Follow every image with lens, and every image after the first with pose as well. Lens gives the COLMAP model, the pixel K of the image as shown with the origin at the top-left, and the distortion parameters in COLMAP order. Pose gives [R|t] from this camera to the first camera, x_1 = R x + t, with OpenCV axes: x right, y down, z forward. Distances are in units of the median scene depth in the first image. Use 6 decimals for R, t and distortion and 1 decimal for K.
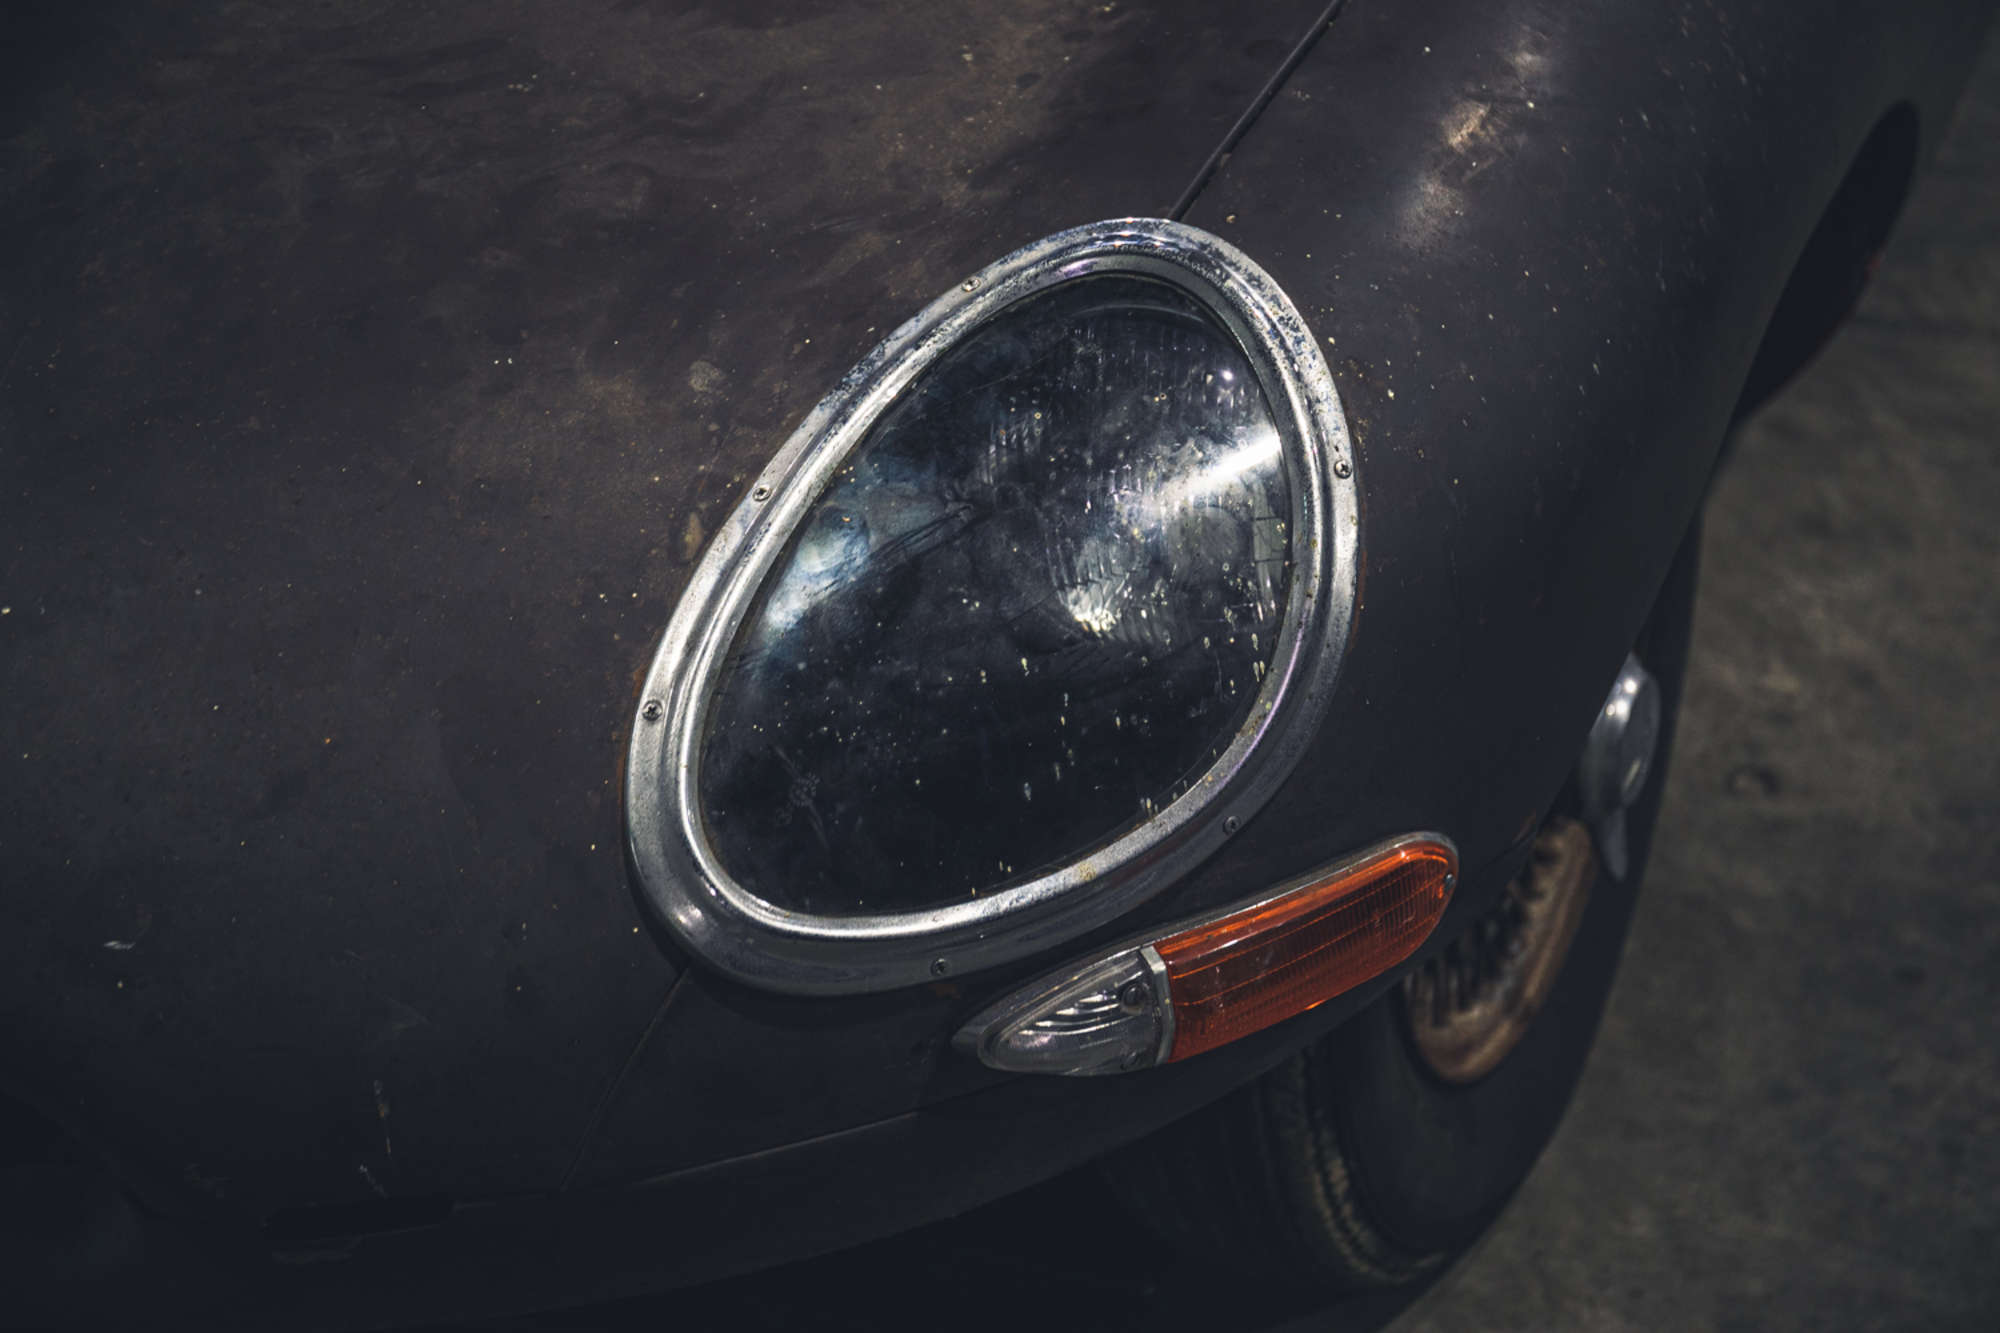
lens RADIAL K [[3577.4, 0, 1000.0], [0, 3577.4, 666.5], [0, 0, 1]] dist [0.086844, 0.157451]
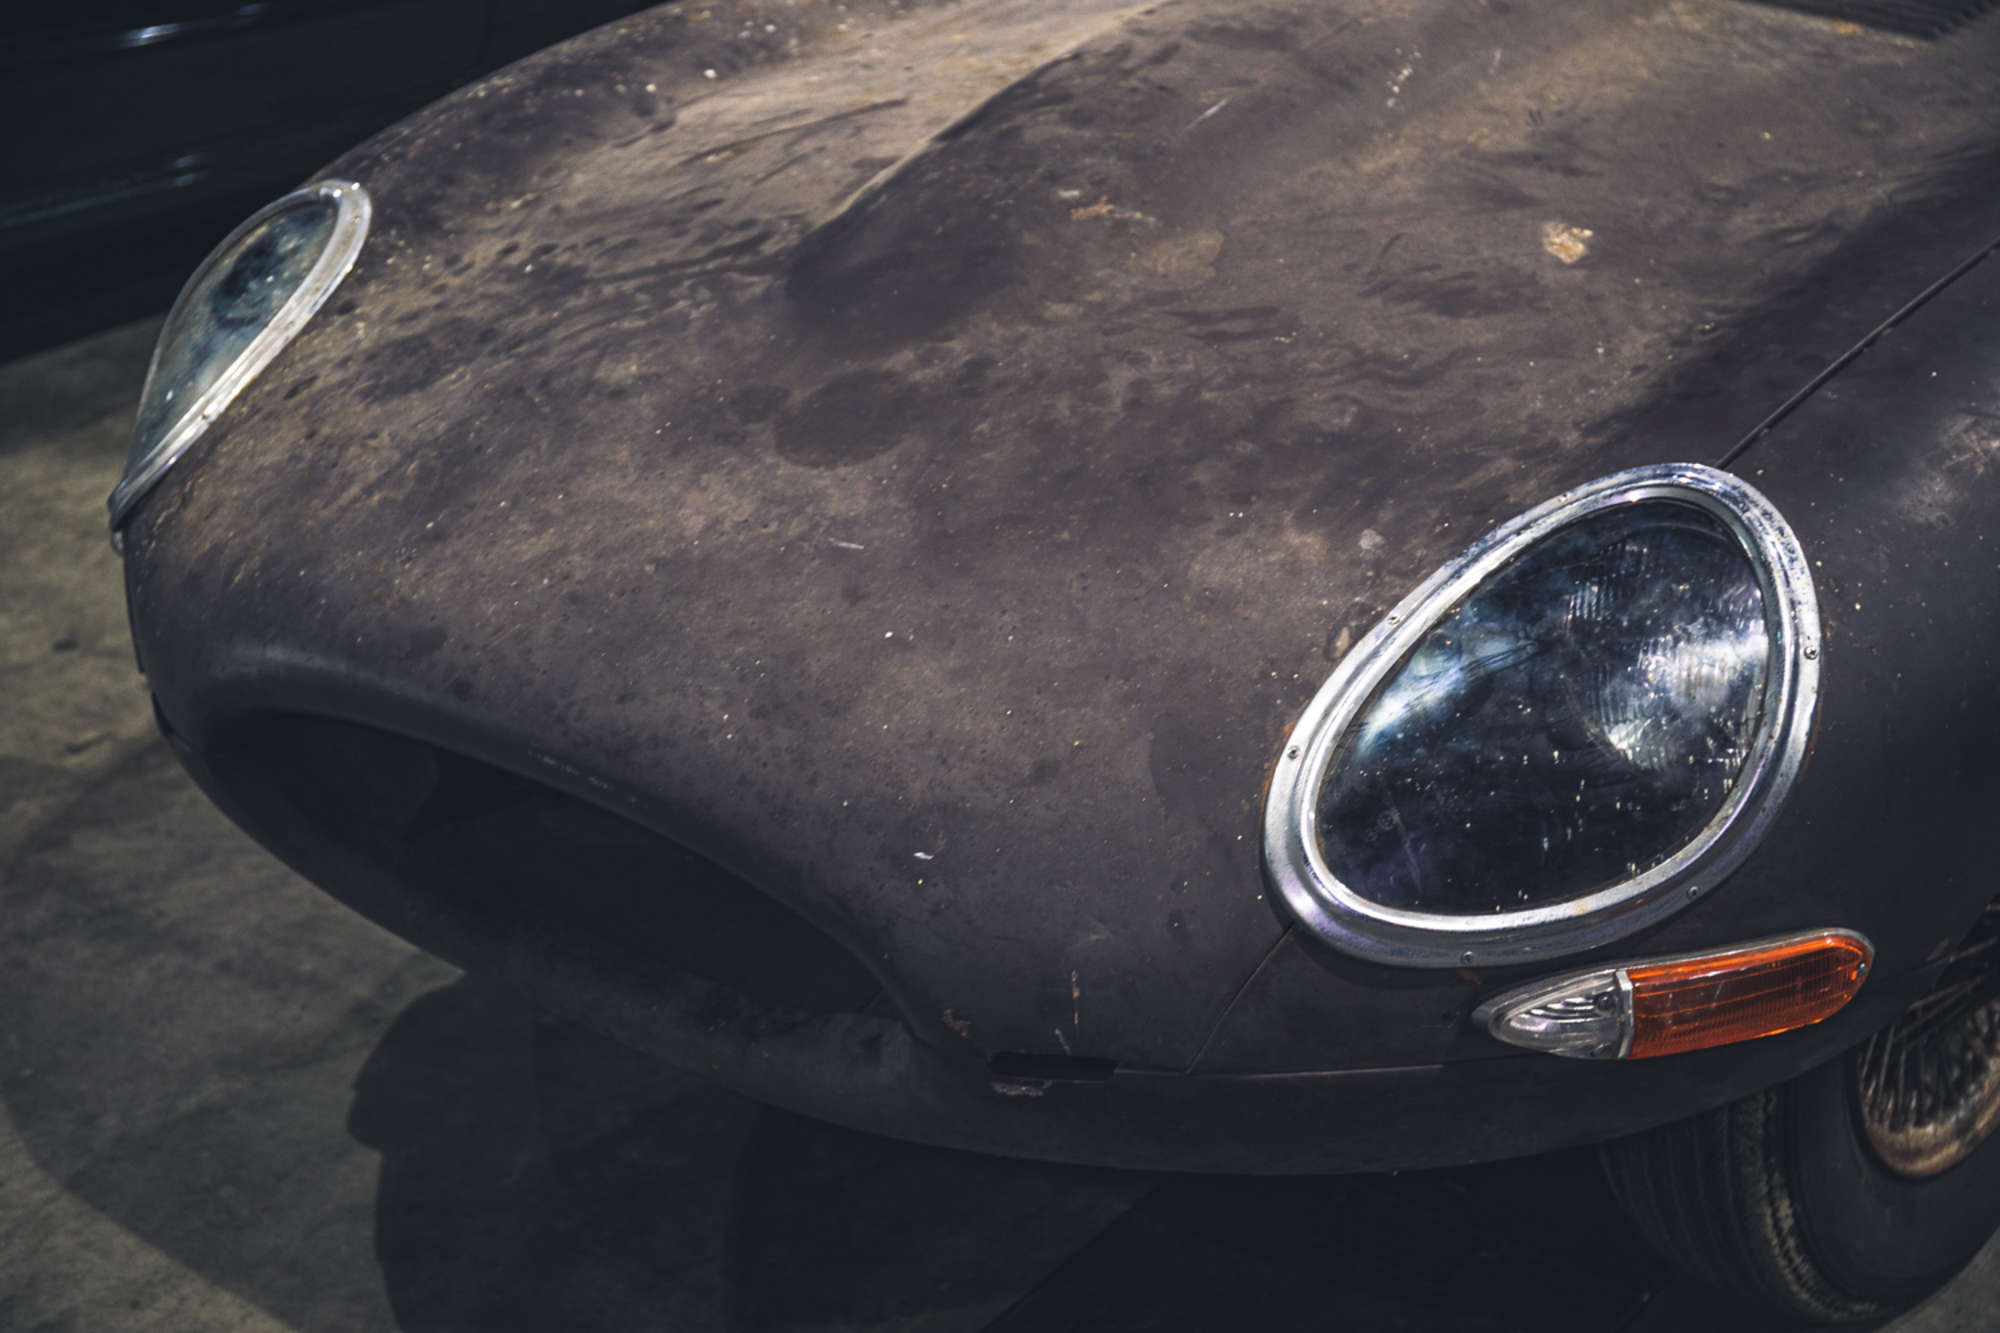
lens RADIAL K [[2861.7, 0, 1000.0], [0, 2861.7, 666.5], [0, 0, 1]] dist [0.021662, 0.127477]
pose [[0.959033, 0.128198, -0.252629, 0.073355], [-0.147711, 0.987223, -0.059771, 0.061289], [0.241739, 0.094638, 0.965715, -0.147241]]
